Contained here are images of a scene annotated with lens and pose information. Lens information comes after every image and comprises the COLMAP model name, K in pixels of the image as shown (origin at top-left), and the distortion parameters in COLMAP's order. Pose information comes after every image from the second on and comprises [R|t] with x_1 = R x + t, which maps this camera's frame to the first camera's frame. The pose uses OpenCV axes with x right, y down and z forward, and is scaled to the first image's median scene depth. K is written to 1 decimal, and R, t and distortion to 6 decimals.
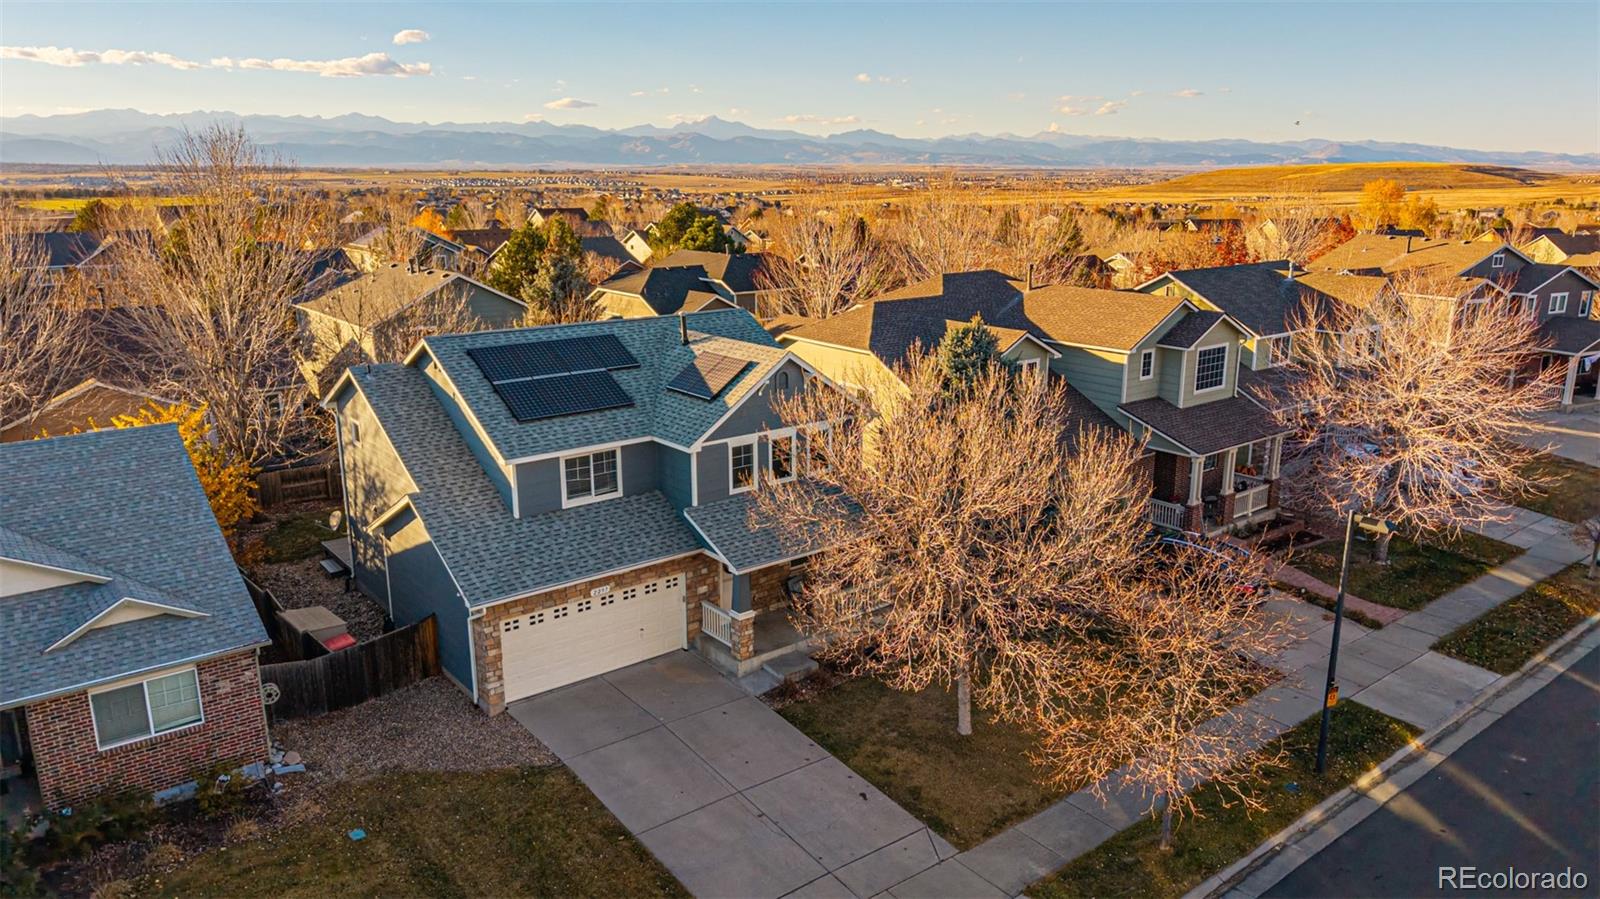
lens RADIAL K [[1089.7, 0, 808.8], [0, 1089.7, 447.0], [0, 0, 1]] dist [-0.002703, -0.002350]
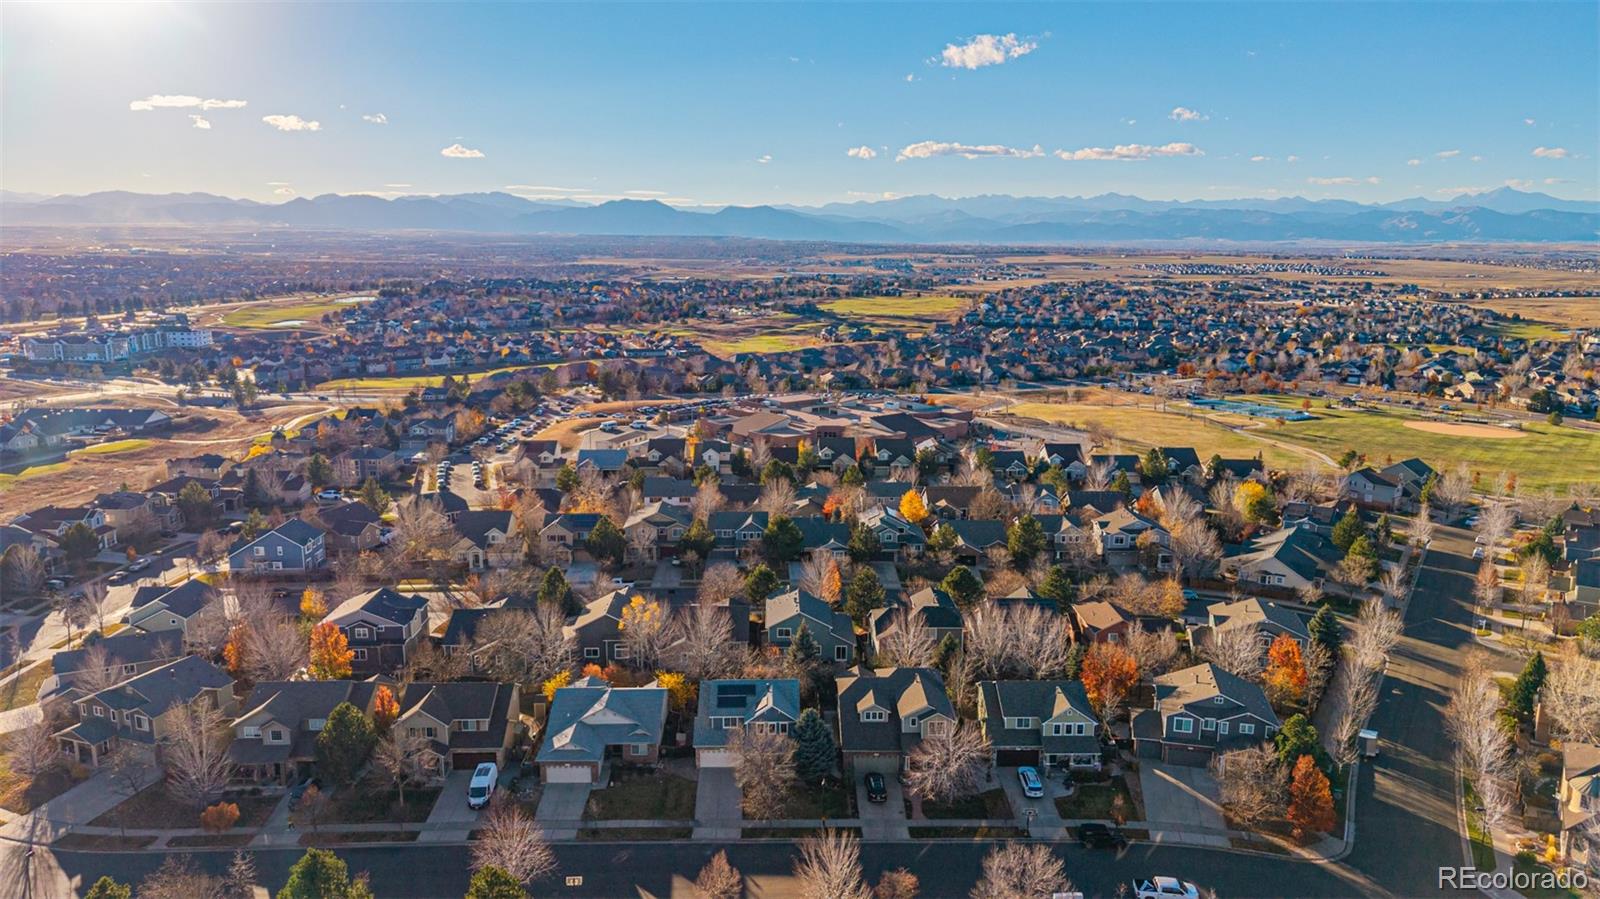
lens RADIAL K [[1089.7, 0, 808.8], [0, 1089.7, 447.0], [0, 0, 1]] dist [-0.002703, -0.002350]
pose [[0.793856, 0.118794, -0.596390, 2.901344], [-0.152085, 0.988352, -0.005572, -1.252302], [0.588781, 0.095126, 0.802676, -2.814660]]
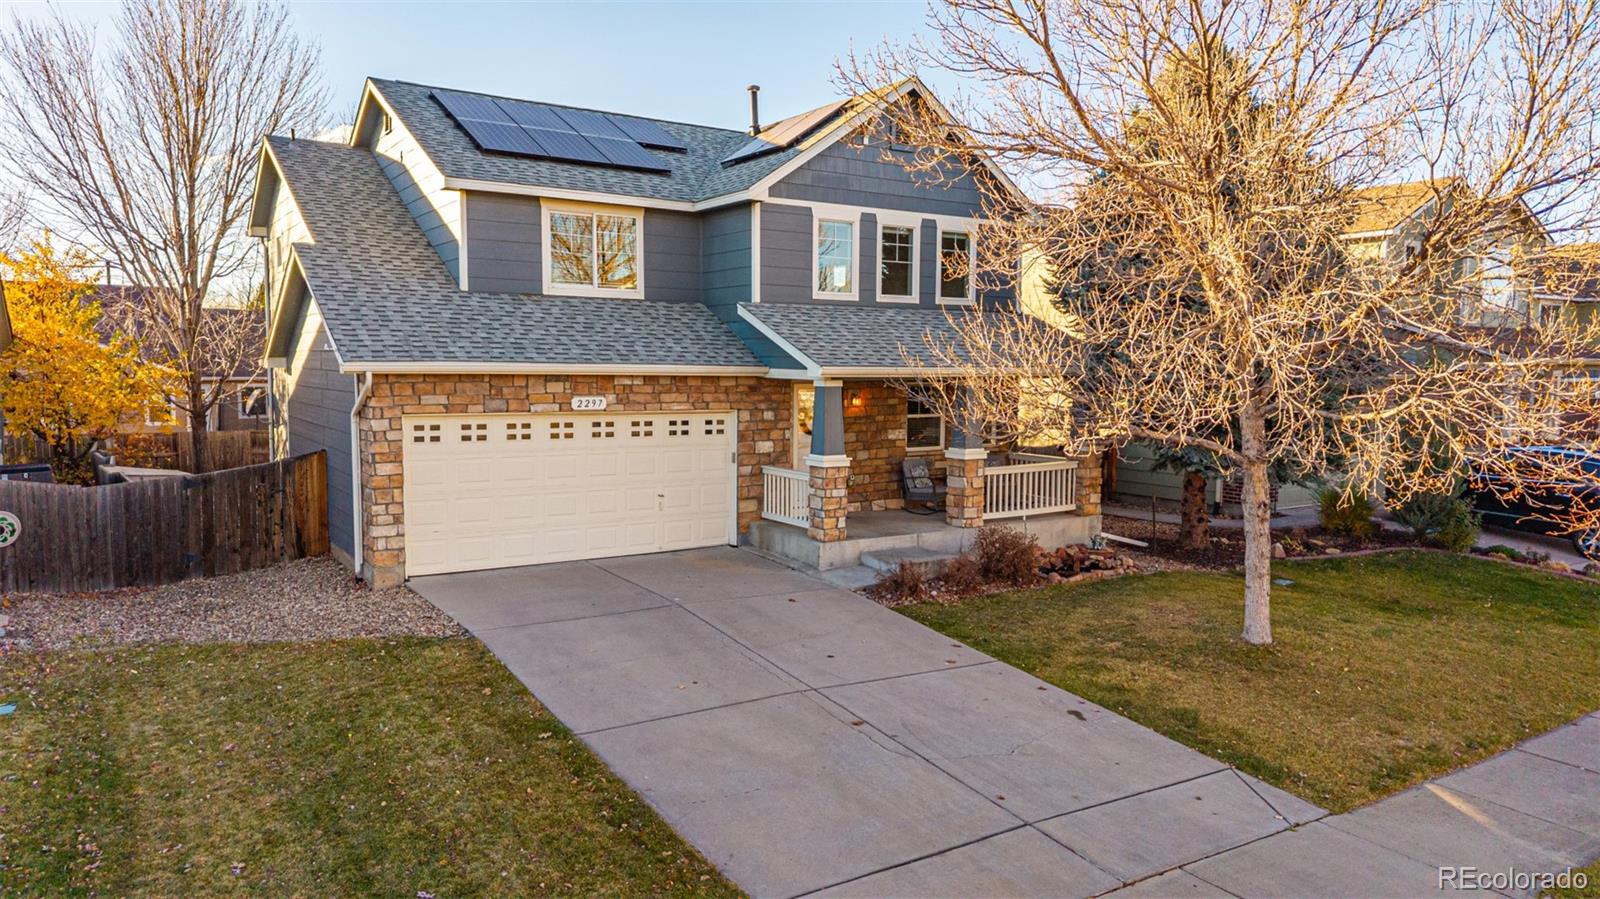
lens RADIAL K [[1057.5, 0, 800.0], [0, 1057.5, 449.5], [0, 0, 1]] dist [0.004509, -0.002189]
pose [[0.995370, 0.009620, -0.095632, -0.023865], [-0.026411, 0.984052, -0.175911, 0.265158], [0.092414, 0.177622, 0.979750, 0.473504]]
